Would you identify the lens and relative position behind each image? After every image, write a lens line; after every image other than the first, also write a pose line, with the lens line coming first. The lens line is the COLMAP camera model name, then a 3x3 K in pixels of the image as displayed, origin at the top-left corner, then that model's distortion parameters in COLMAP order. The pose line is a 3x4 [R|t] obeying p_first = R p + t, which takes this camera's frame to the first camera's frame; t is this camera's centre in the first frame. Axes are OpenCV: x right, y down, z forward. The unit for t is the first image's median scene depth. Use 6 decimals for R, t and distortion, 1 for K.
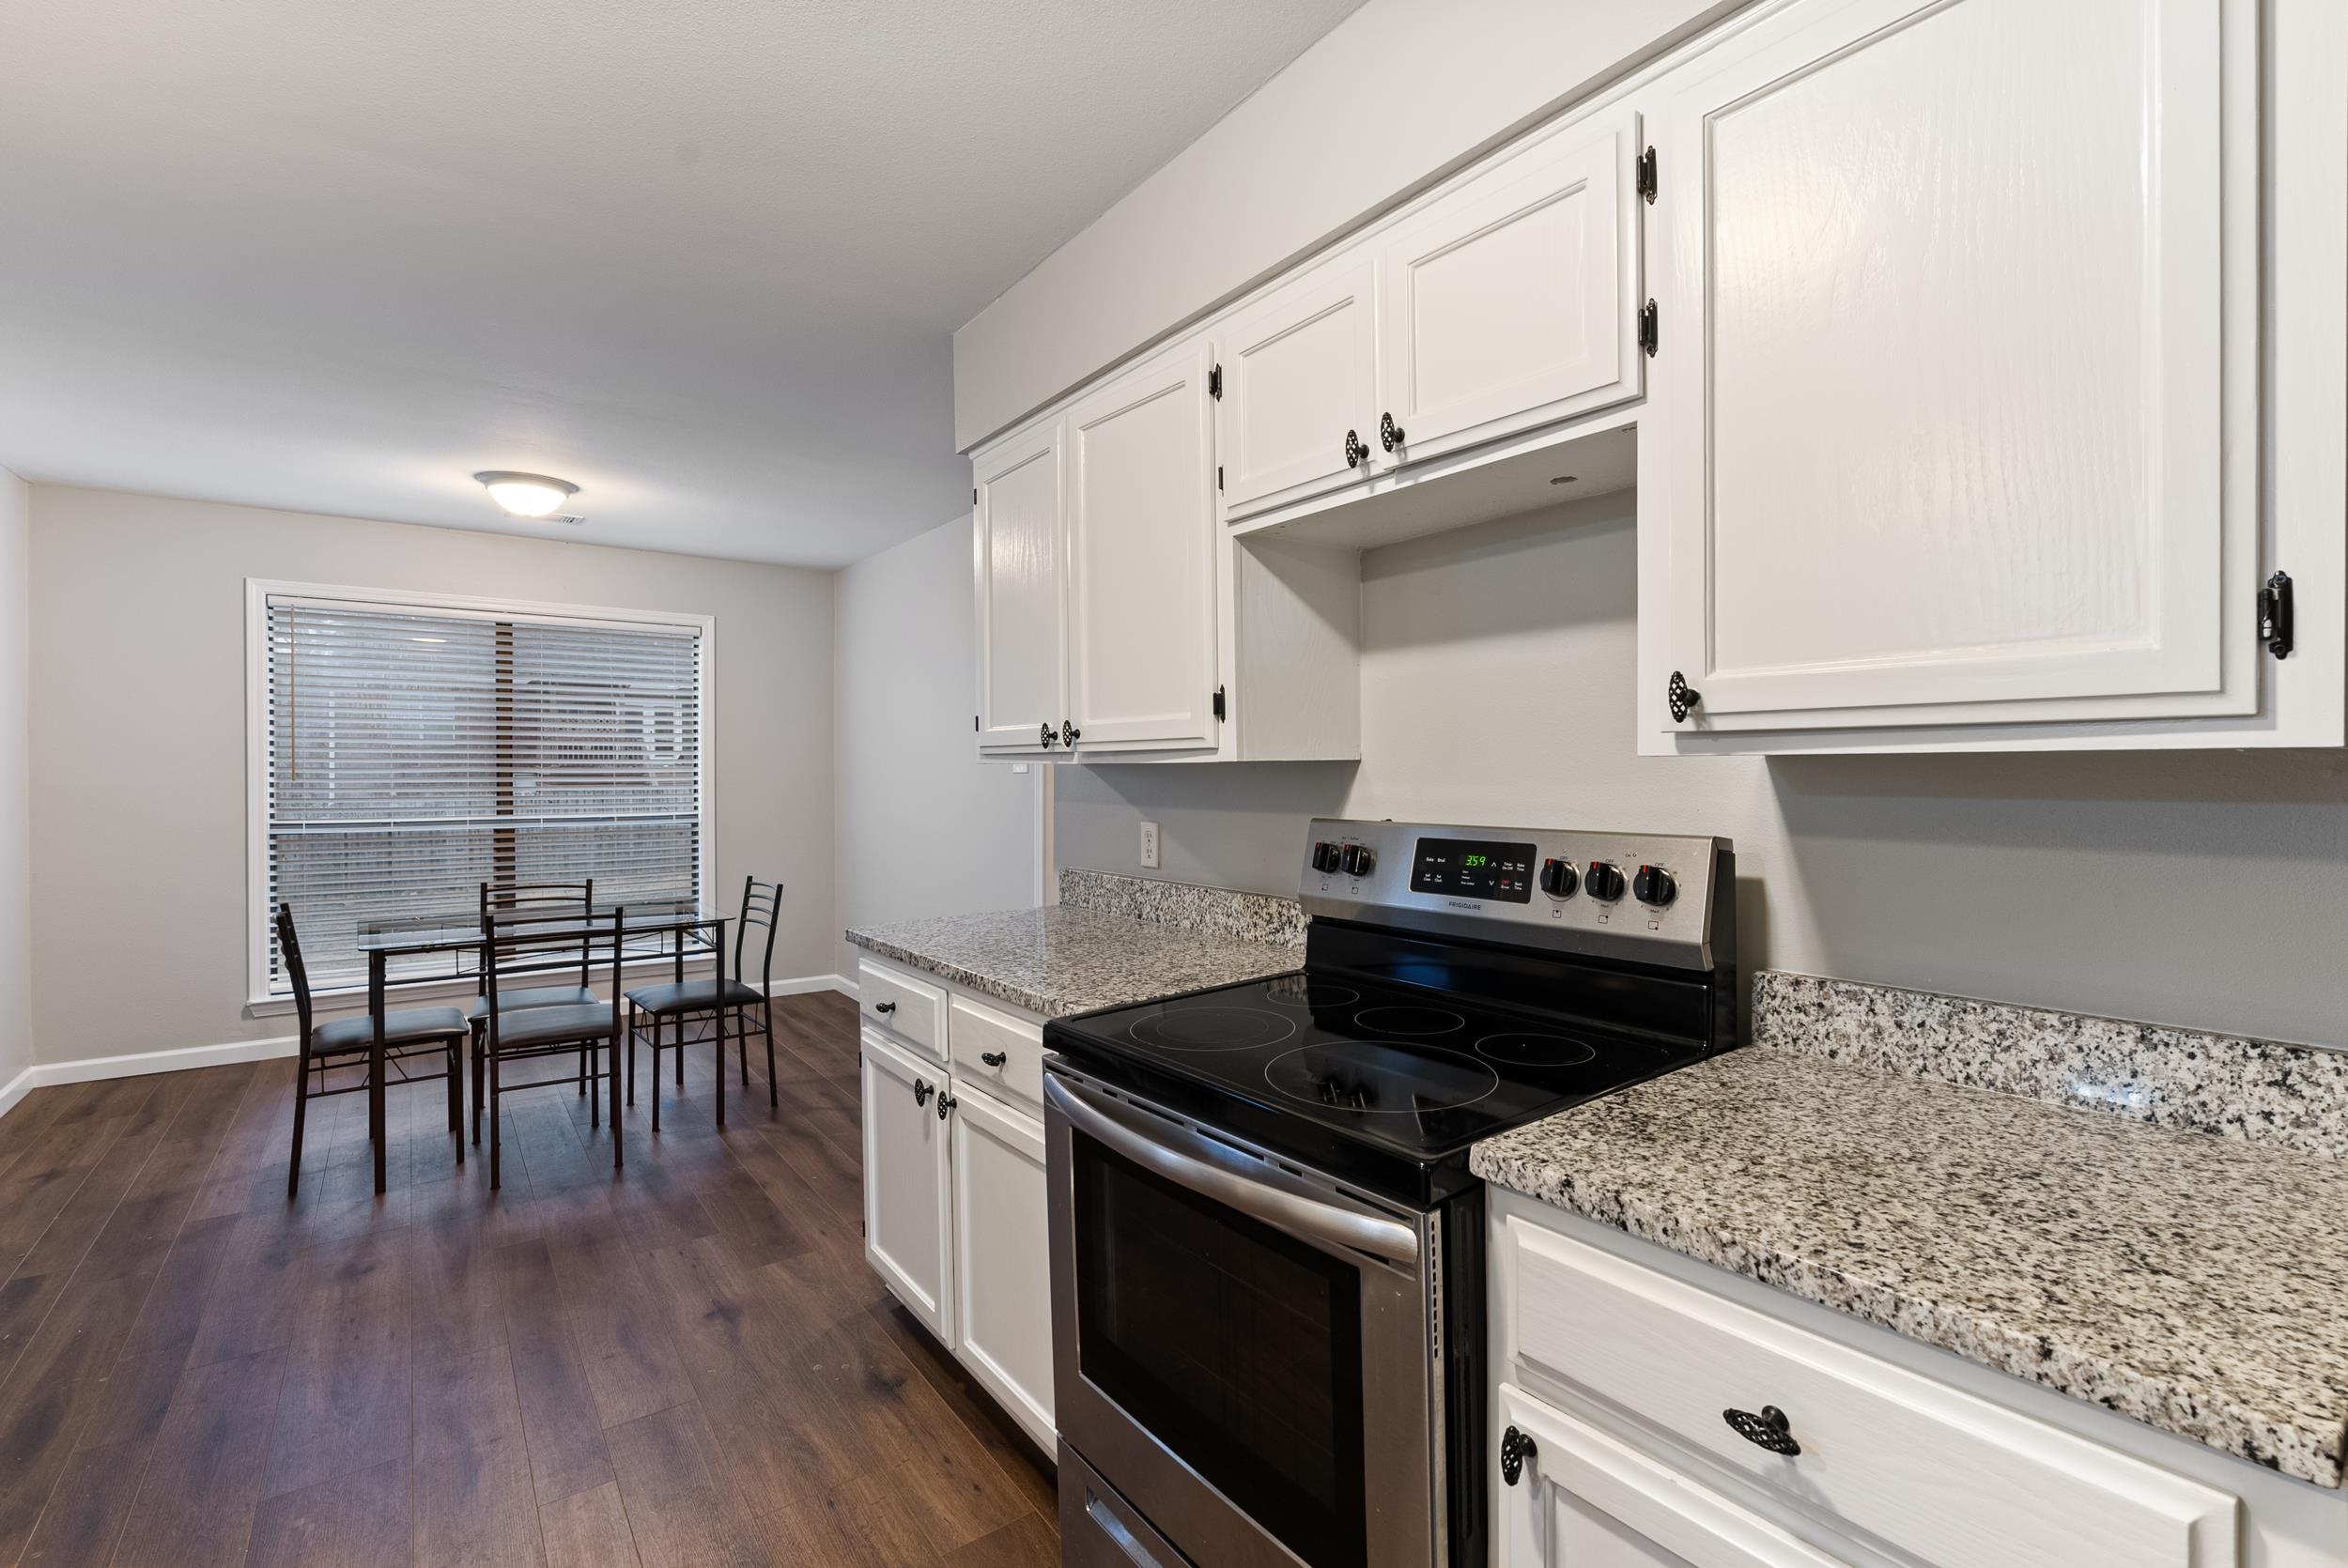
lens RADIAL K [[1037.7, 0, 1173.1], [0, 1037.7, 775.0], [0, 0, 1]] dist [-0.003709, 0.000166]
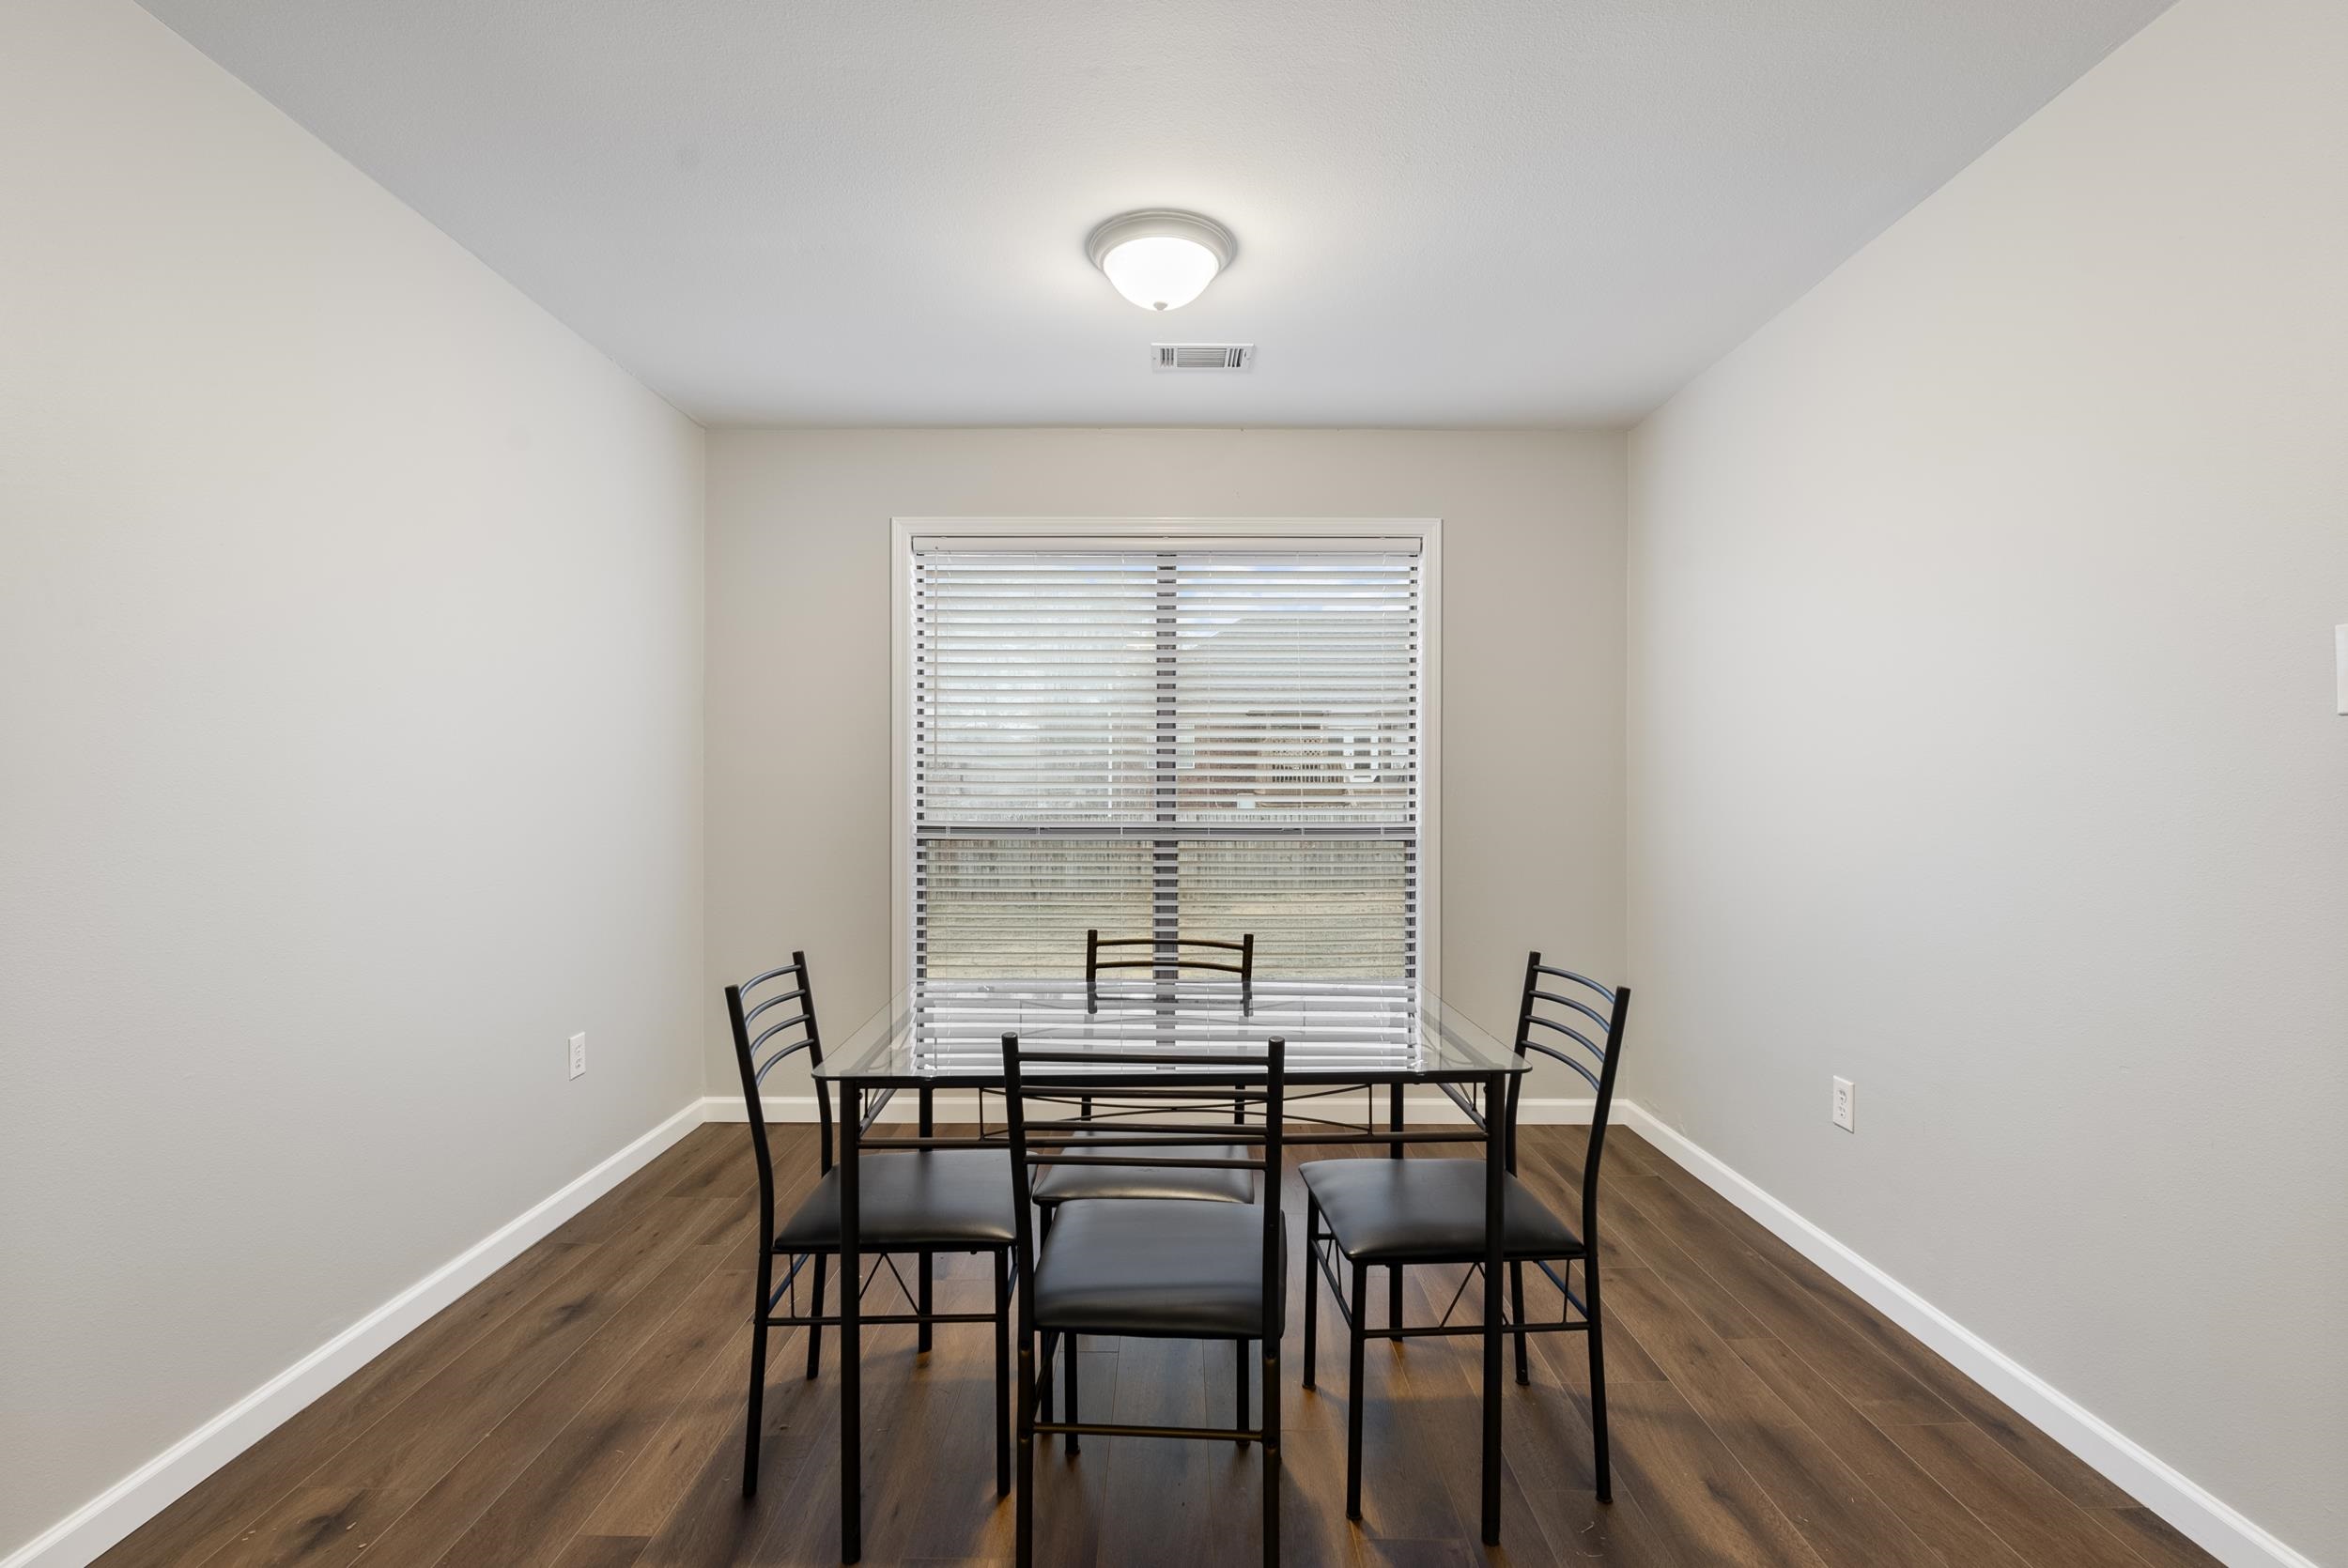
lens RADIAL K [[1037.7, 0, 1175.9], [0, 1037.7, 781.7], [0, 0, 1]] dist [-0.003709, 0.000166]
pose [[0.804909, -0.004972, -0.593377, -0.264290], [-0.004728, 0.999879, -0.014791, 0.026919], [0.593379, 0.014711, 0.804789, 0.529201]]
